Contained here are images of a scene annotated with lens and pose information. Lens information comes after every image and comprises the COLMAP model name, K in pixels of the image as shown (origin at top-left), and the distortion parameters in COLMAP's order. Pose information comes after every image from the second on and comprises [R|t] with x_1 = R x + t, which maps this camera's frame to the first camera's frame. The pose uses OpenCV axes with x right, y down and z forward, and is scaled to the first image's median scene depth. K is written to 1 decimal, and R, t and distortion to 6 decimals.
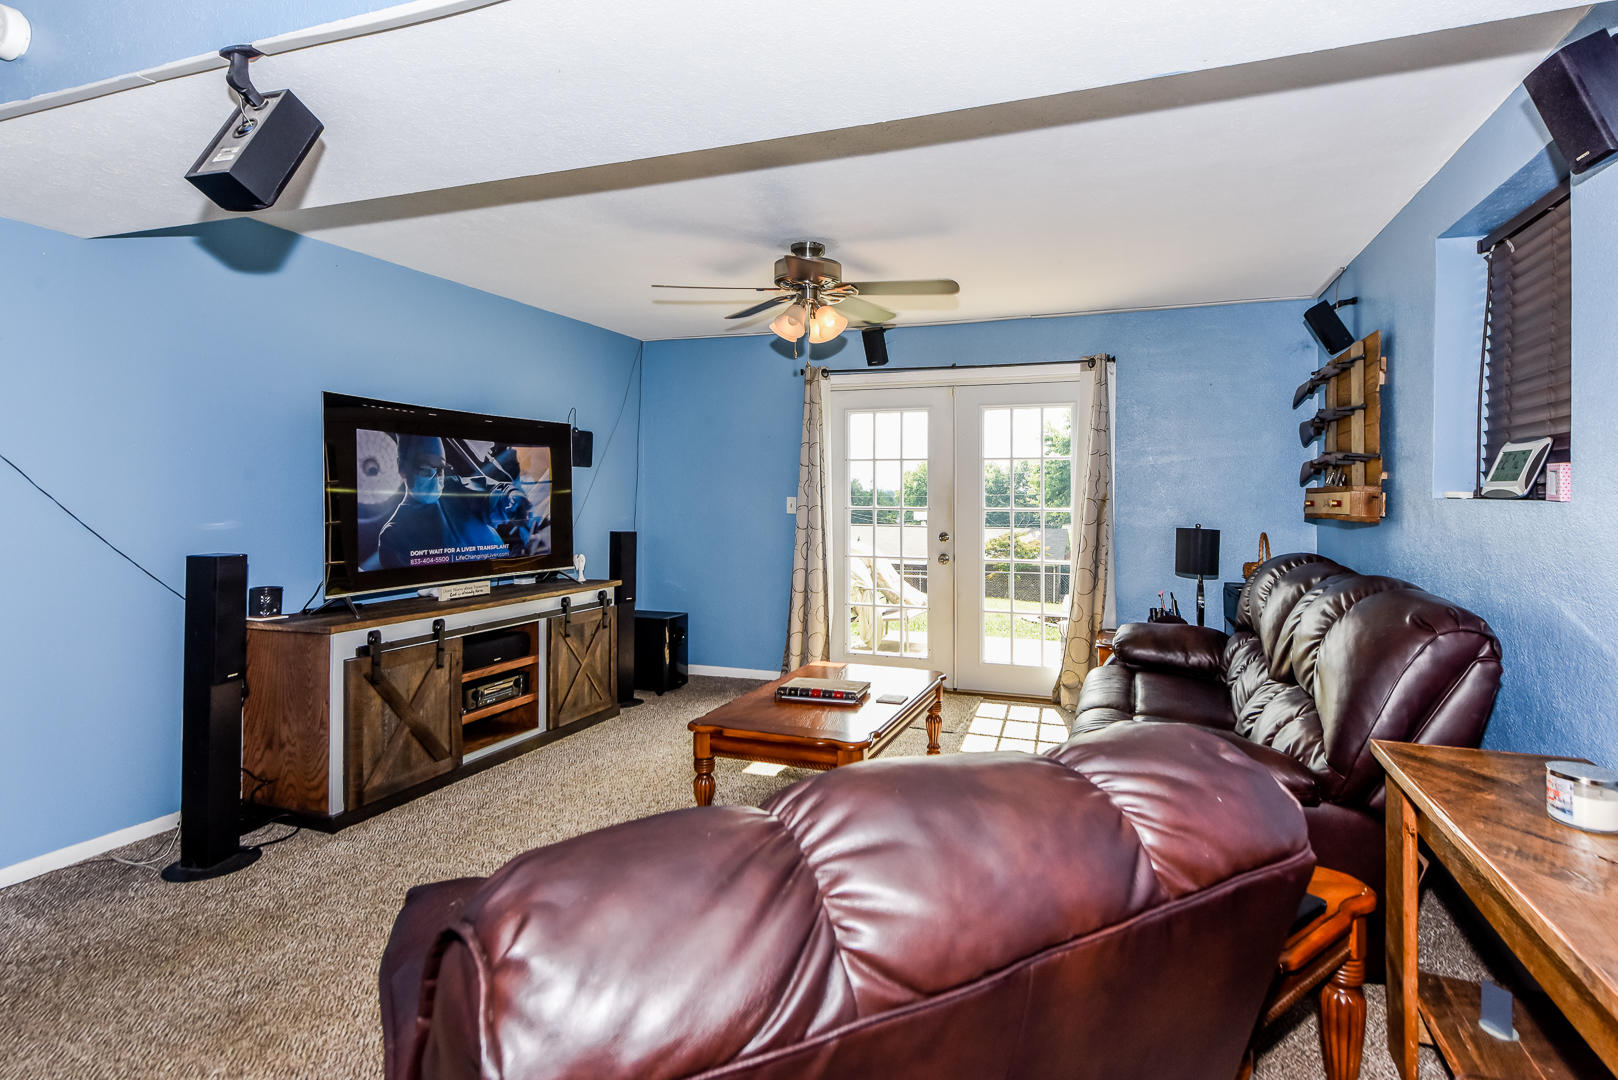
lens RADIAL K [[780.1, 0, 863.7], [0, 780.1, 475.8], [0, 0, 1]] dist [0.002734, -0.001724]
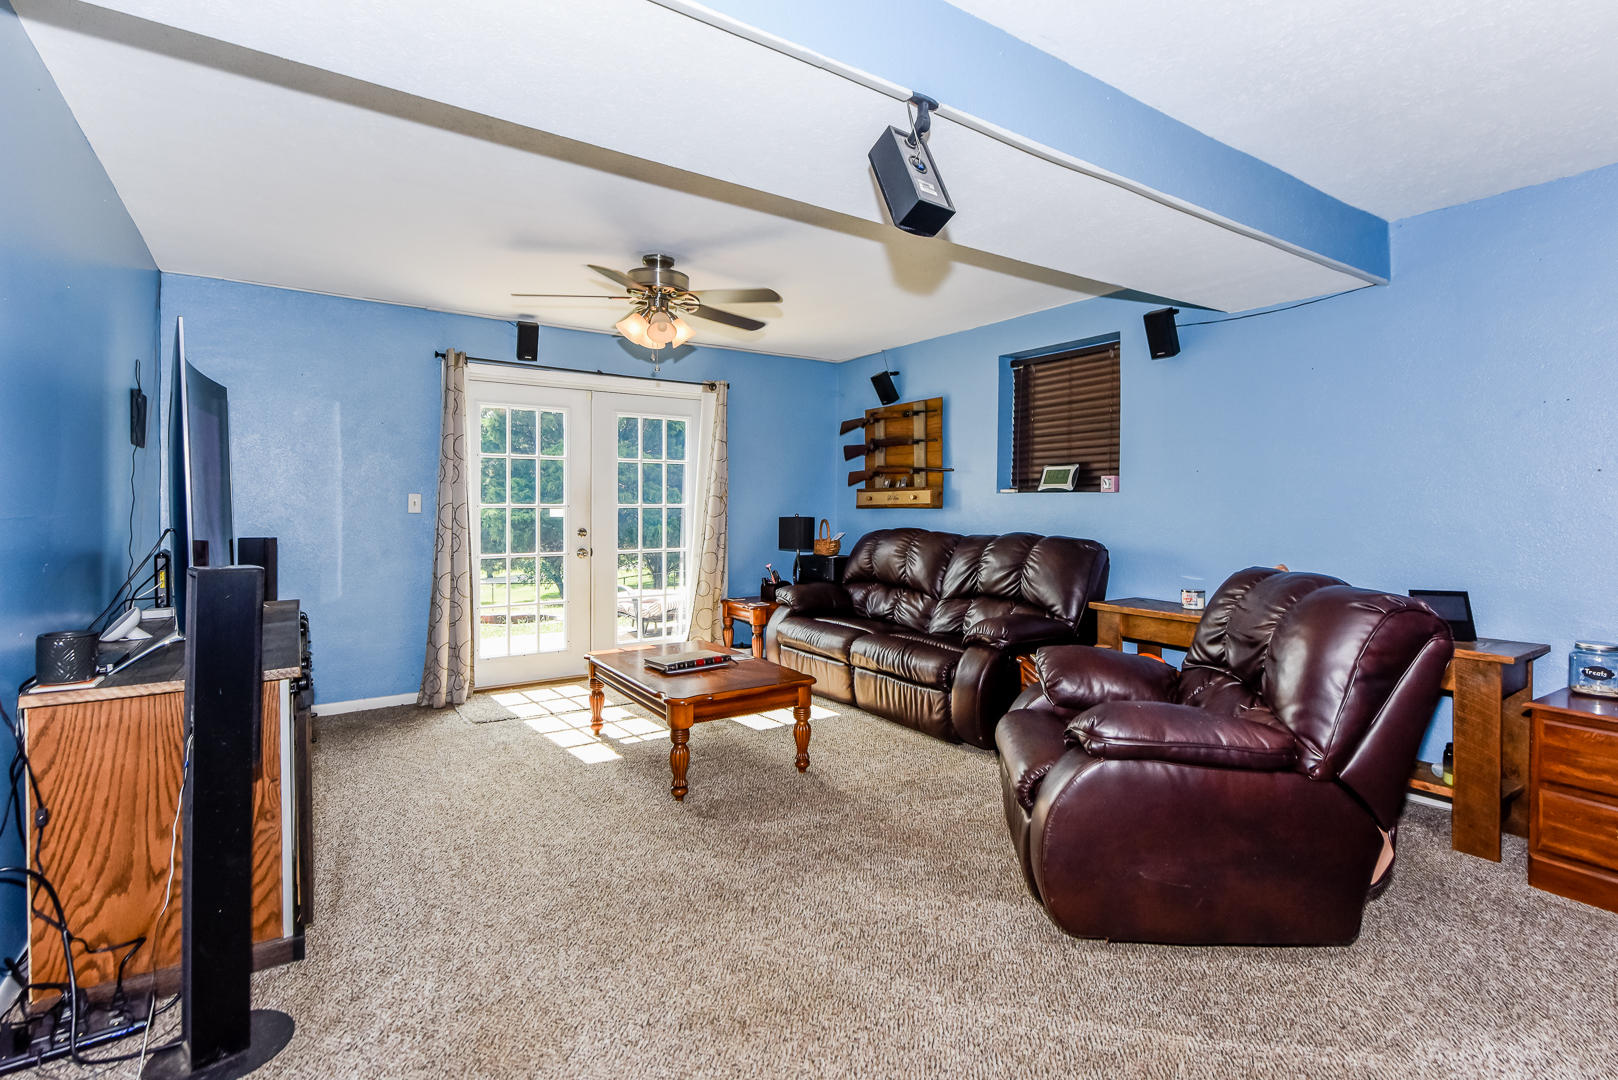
lens RADIAL K [[780.1, 0, 799.3], [0, 780.1, 512.8], [0, 0, 1]] dist [0.002734, -0.001724]
pose [[0.595069, -0.016384, 0.803507, -0.712917], [-0.016489, 0.999333, 0.032588, 0.015448], [-0.803505, -0.032641, 0.594402, 0.165399]]
